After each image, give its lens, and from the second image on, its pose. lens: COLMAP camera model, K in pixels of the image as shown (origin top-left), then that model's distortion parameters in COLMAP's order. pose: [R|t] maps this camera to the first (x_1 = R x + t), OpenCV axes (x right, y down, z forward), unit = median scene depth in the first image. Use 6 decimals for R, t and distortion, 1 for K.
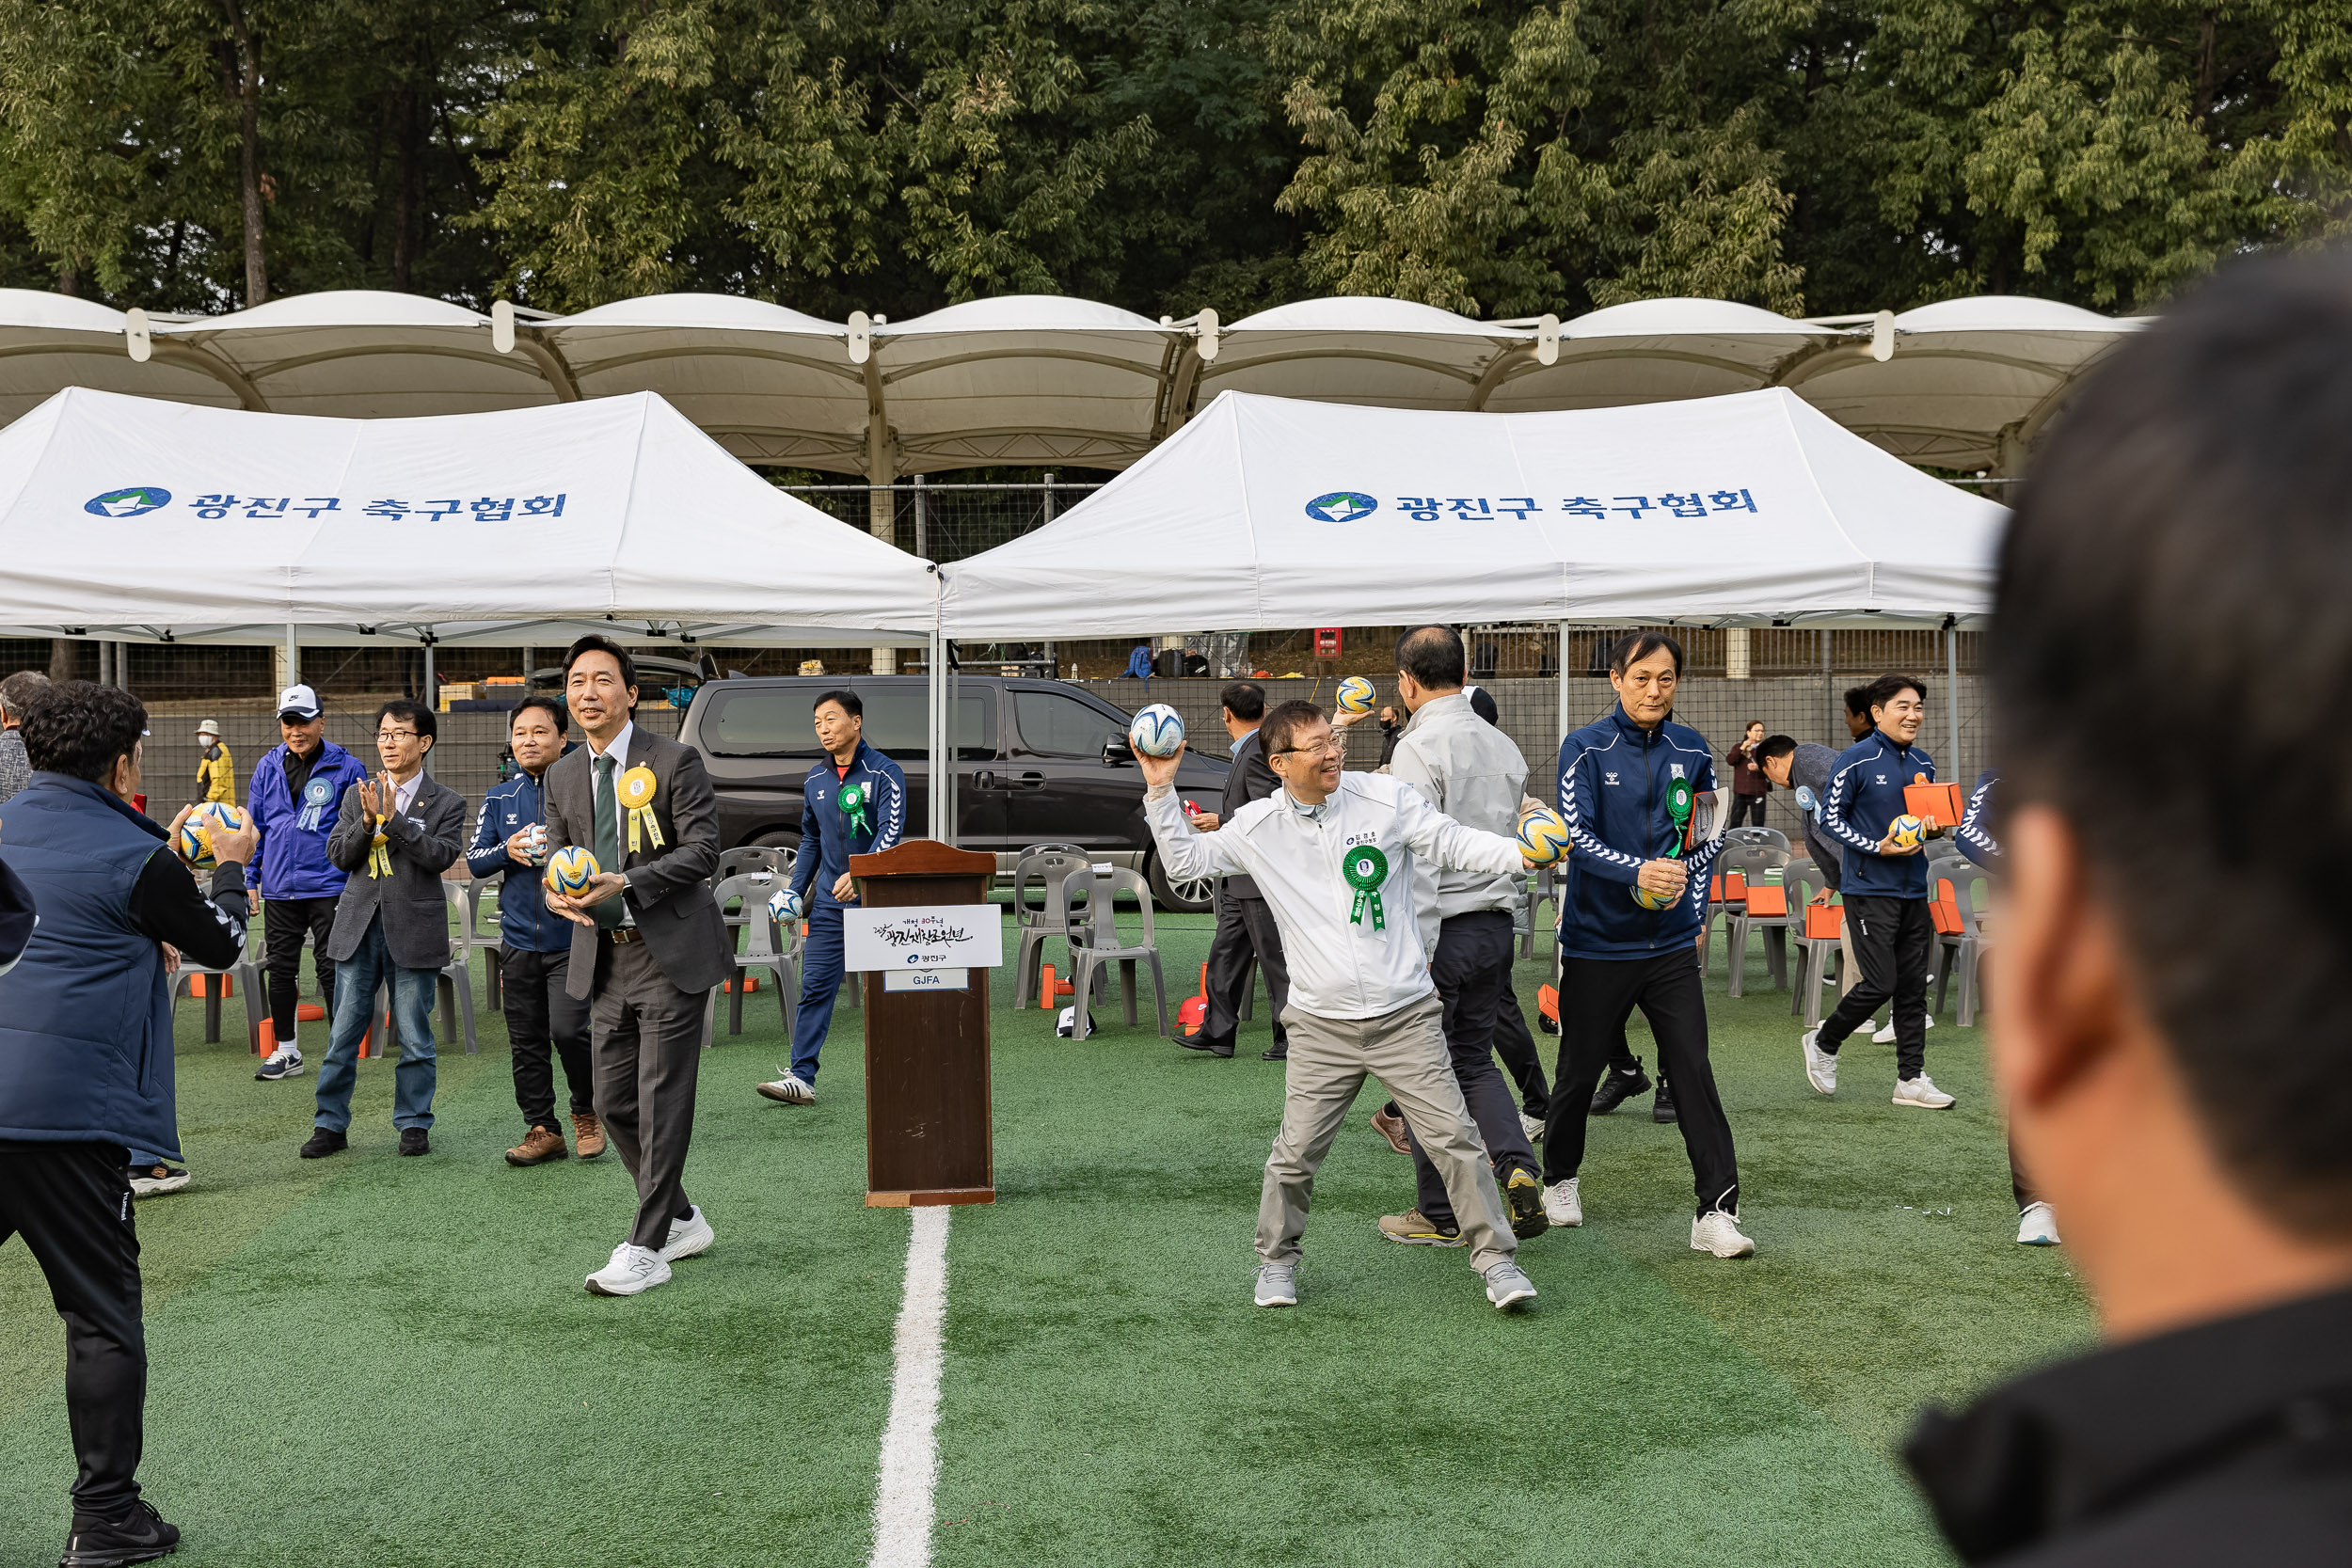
lens RADIAL K [[2633.7, 0, 1171.5], [0, 2633.7, 806.8], [0, 0, 1]] dist [0.019679, 0.059169]
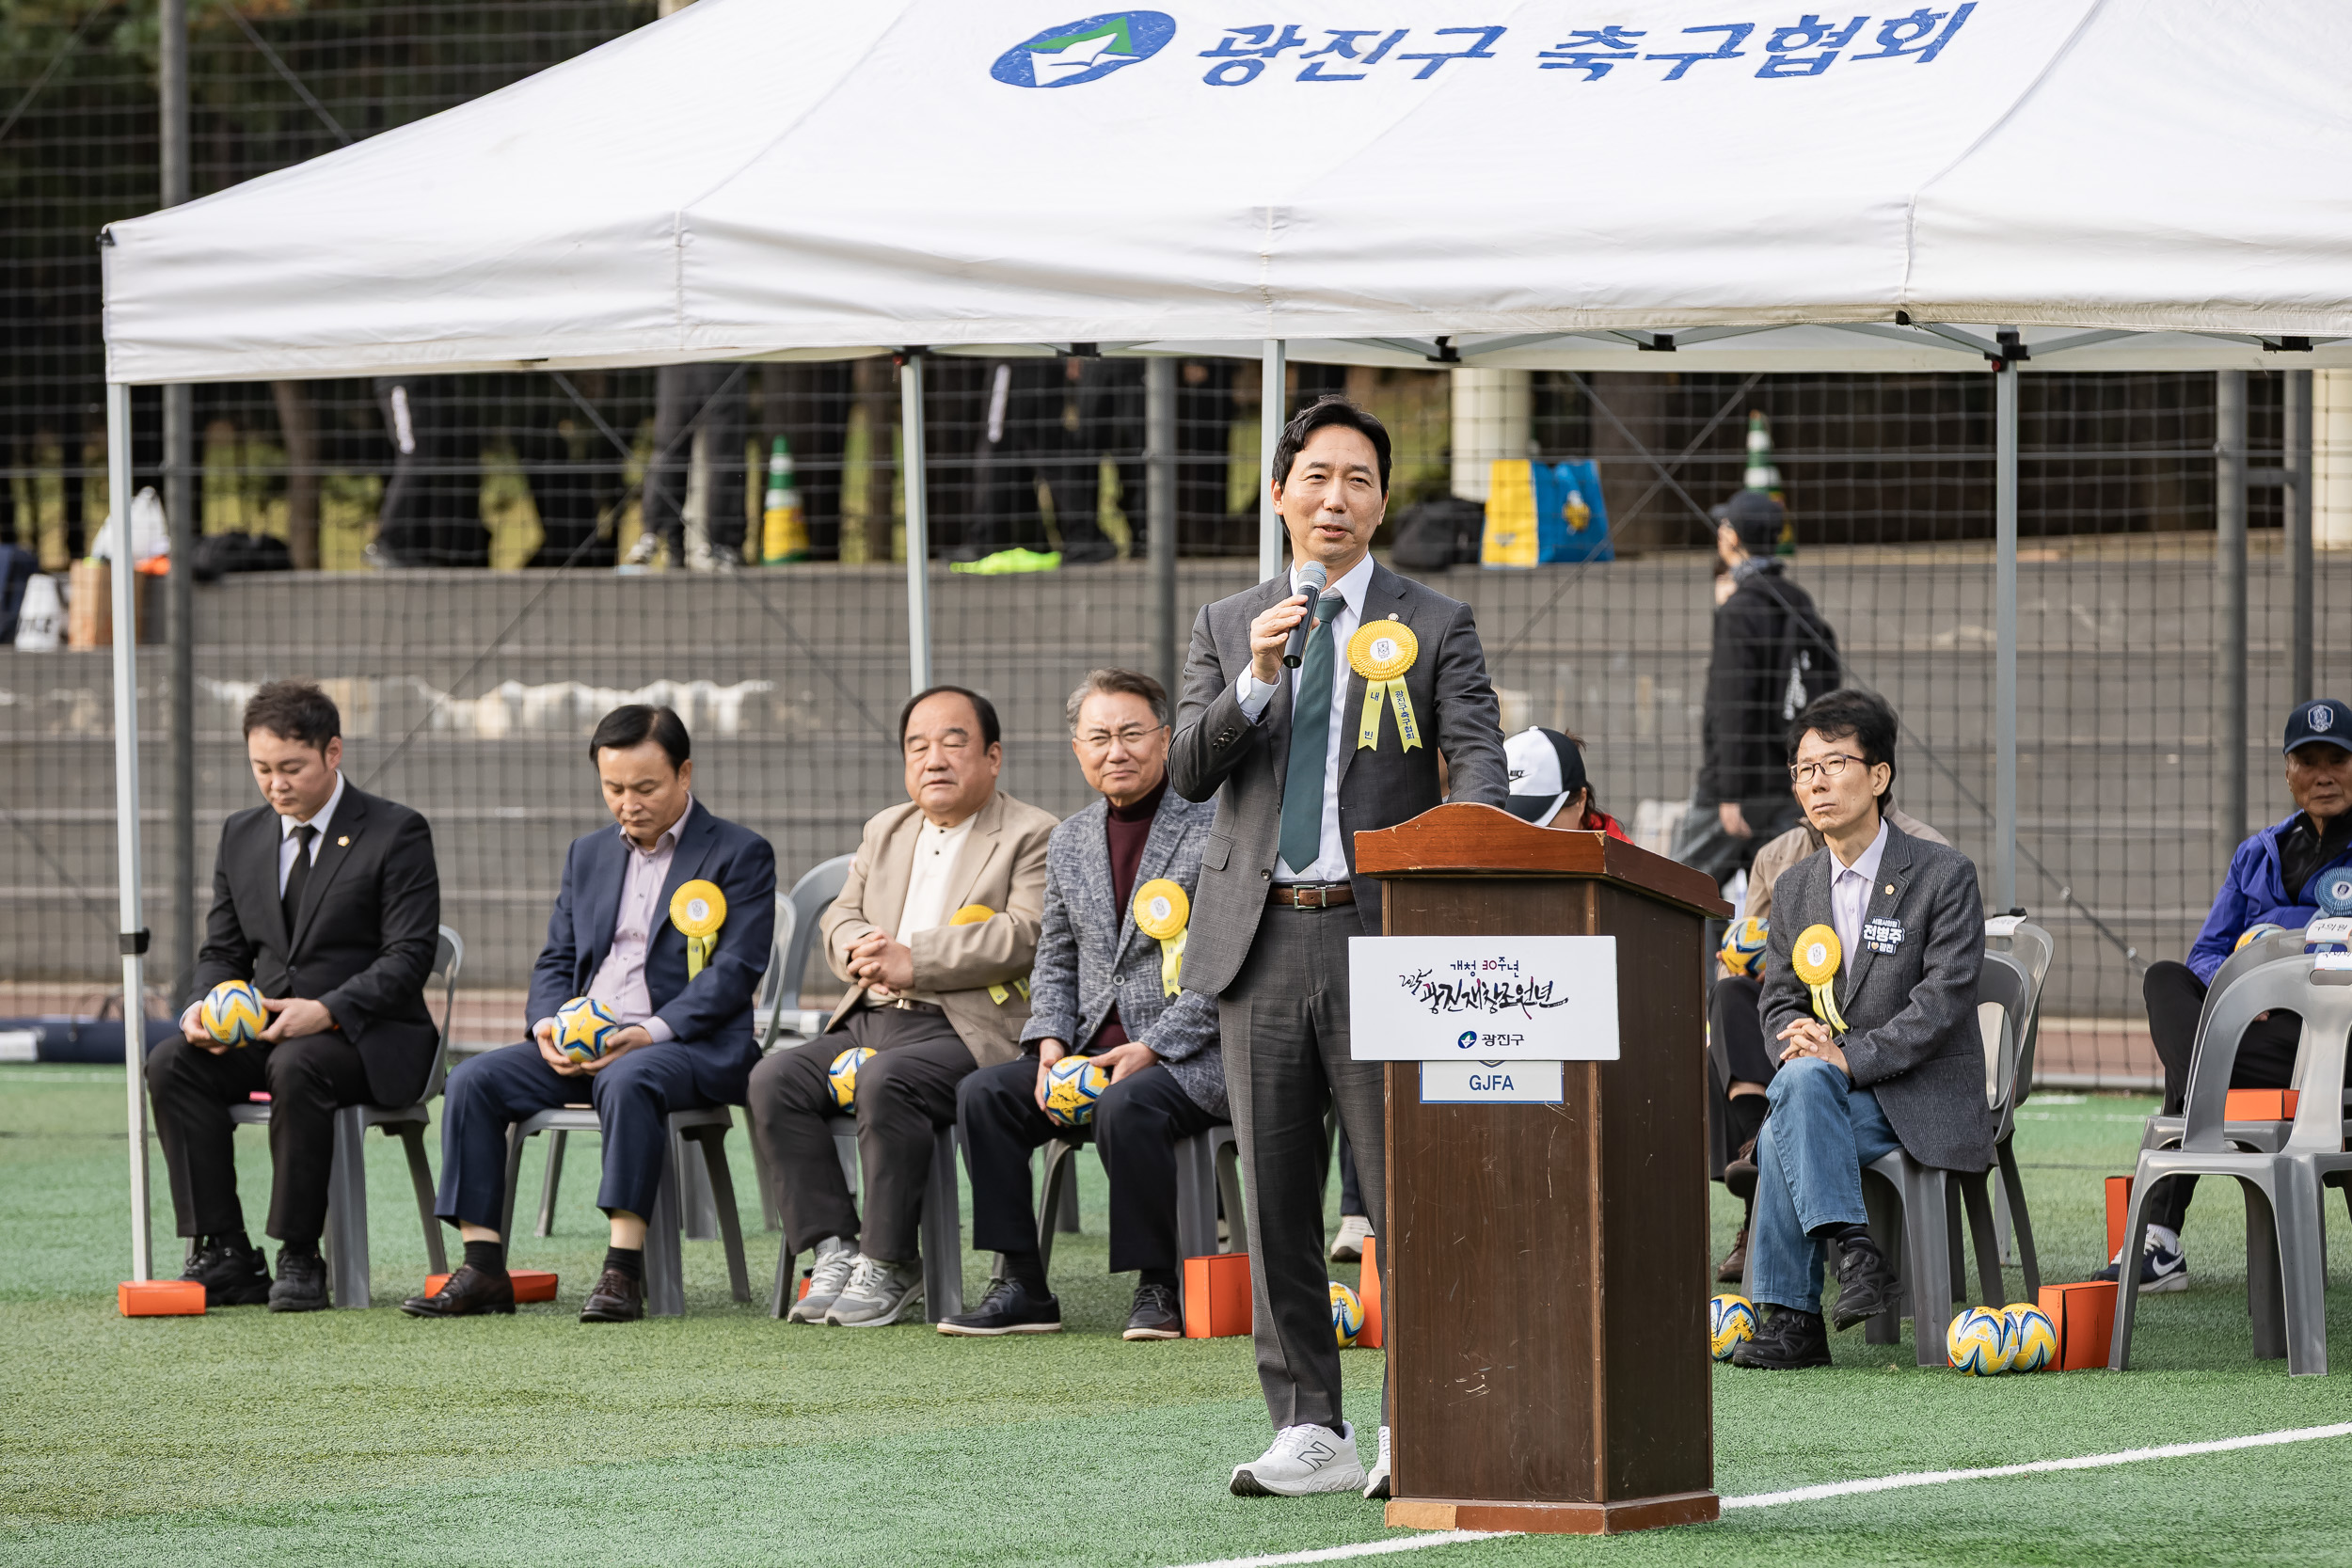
lens RADIAL K [[12877.7, 0, 1330.6], [0, 12877.7, 914.7], [0, 0, 1]] dist [0.282138, -15.732454]
pose [[0.807410, 0.020790, -0.589624, 0.302512], [-0.024316, 0.999702, 0.001952, 0.006721], [0.589489, 0.012762, 0.807676, -0.228255]]
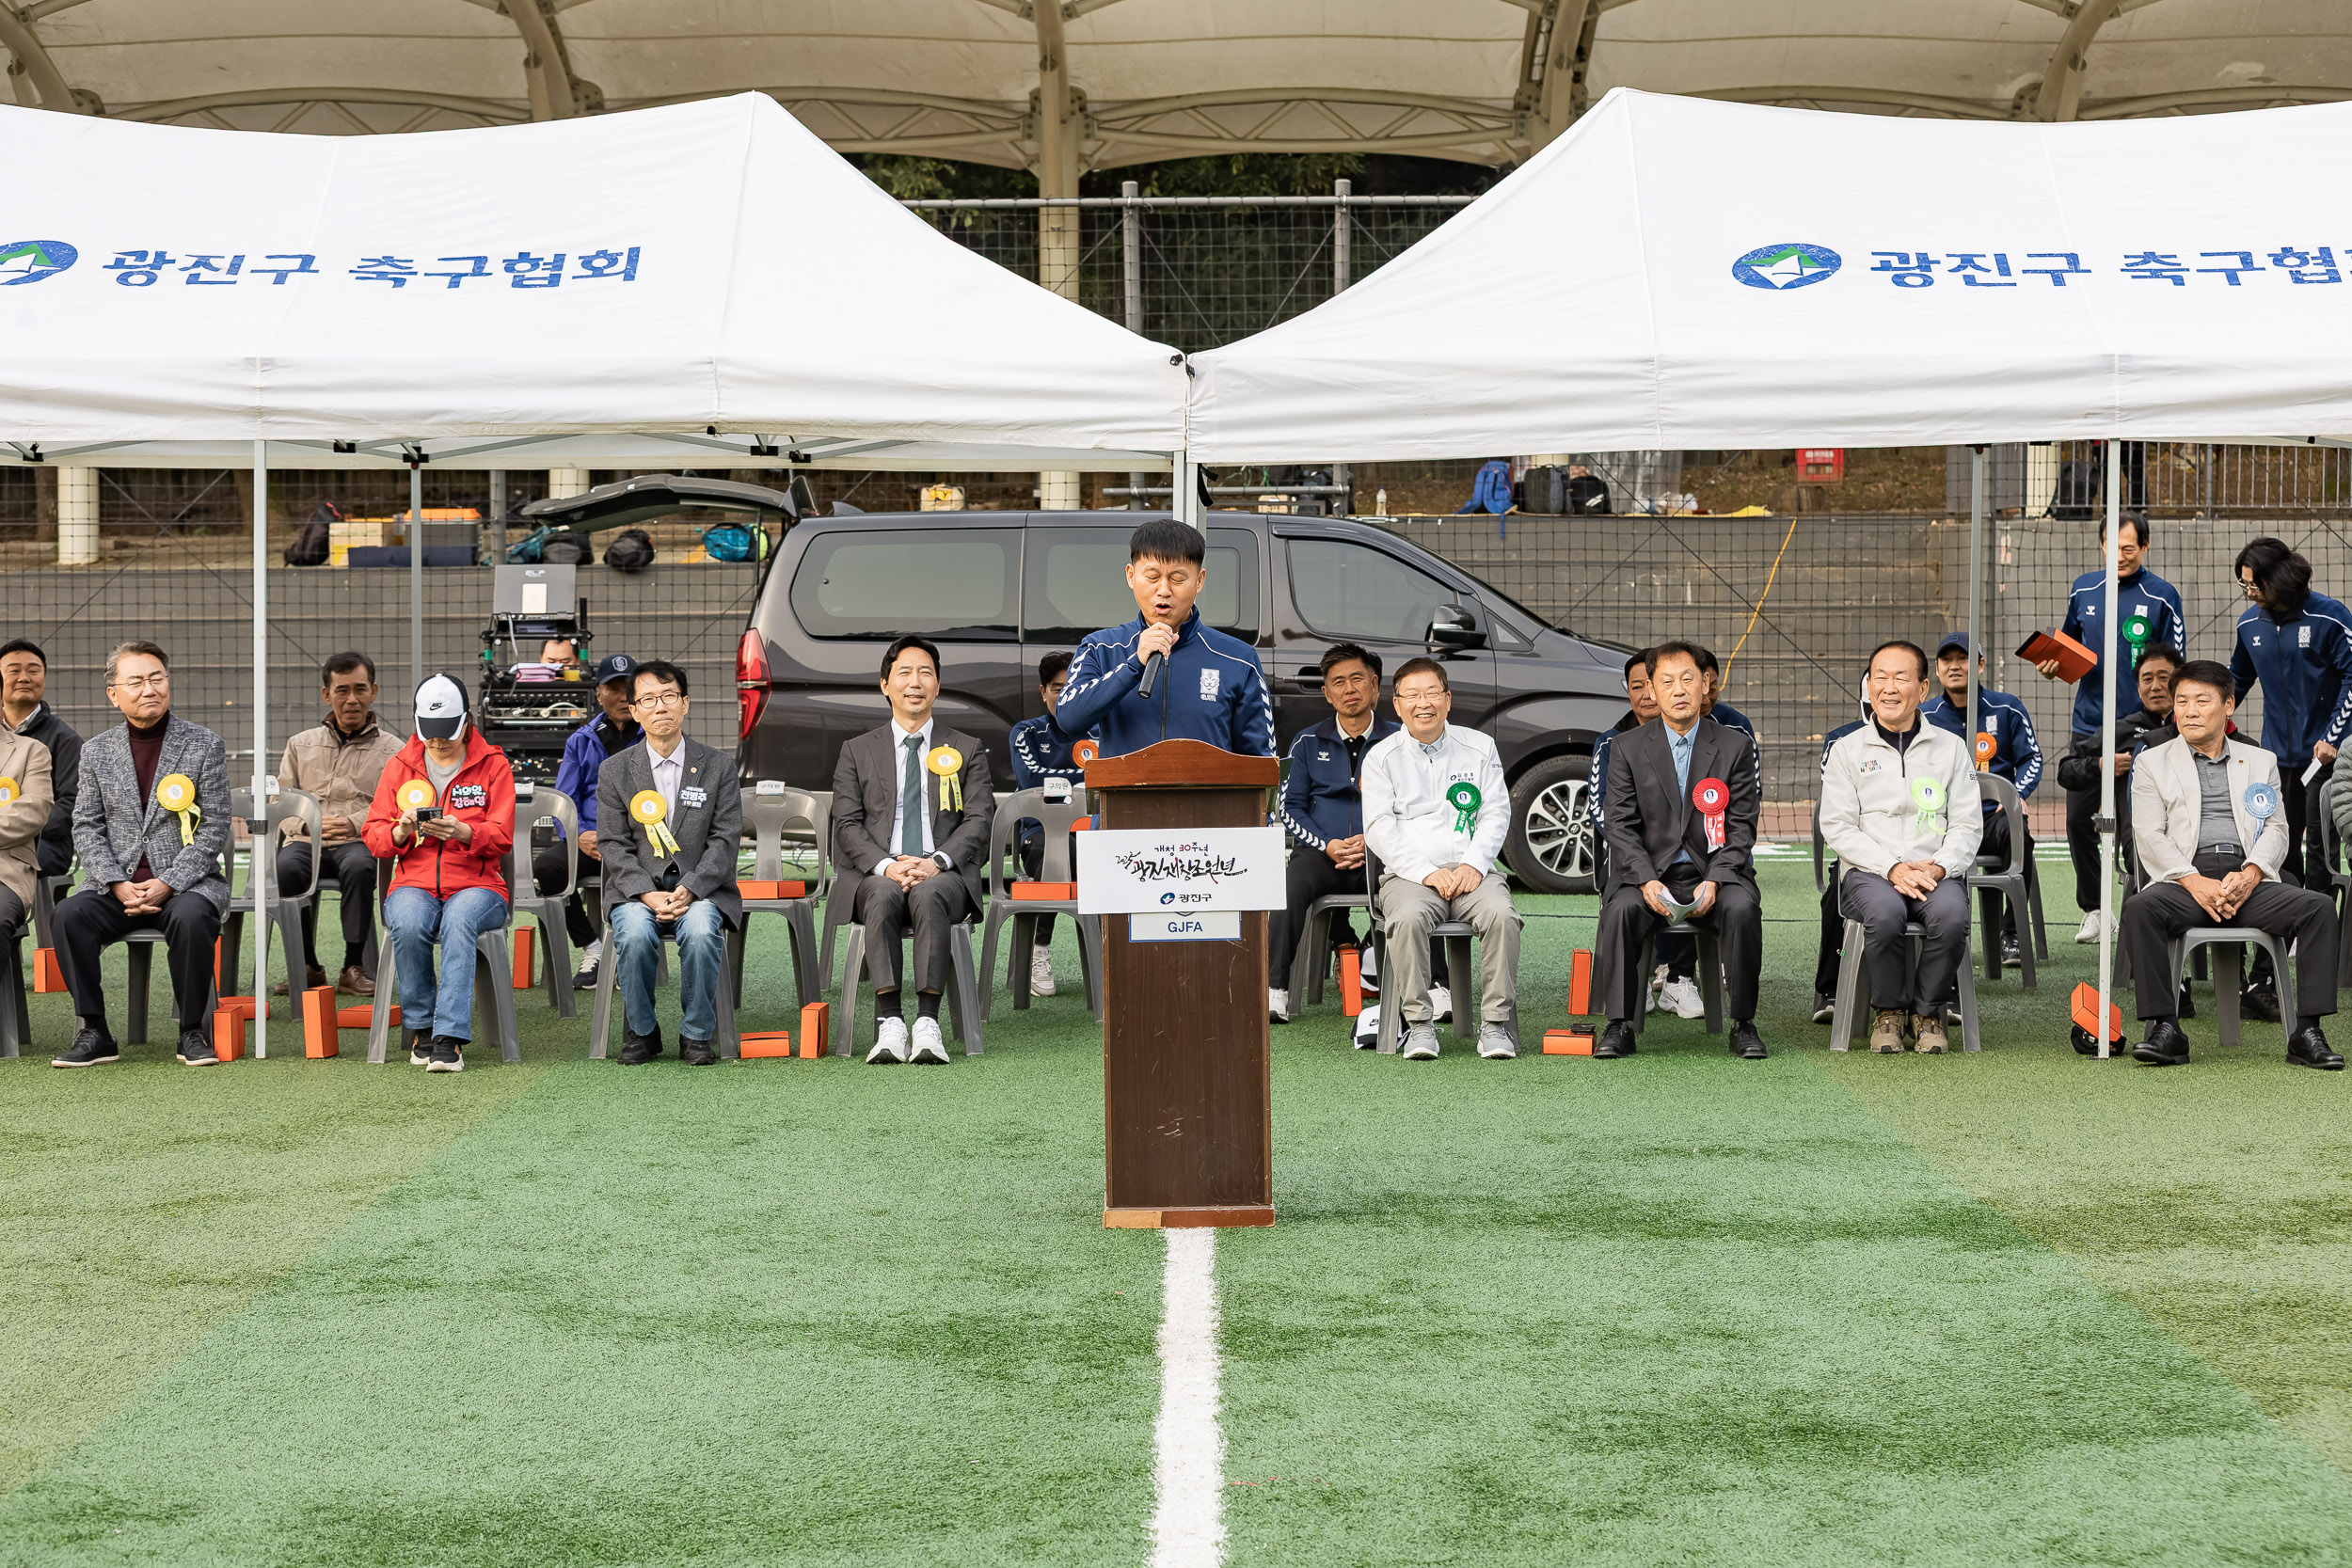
lens RADIAL K [[4846.2, 0, 1217.1], [0, 4846.2, 825.5], [0, 0, 1]] dist [0.012750, -0.434922]
pose [[0.997531, 0.008705, -0.069687, 0.002677], [-0.007572, 0.999835, 0.016495, 0.003169], [0.069819, -0.015927, 0.997432, -0.085141]]
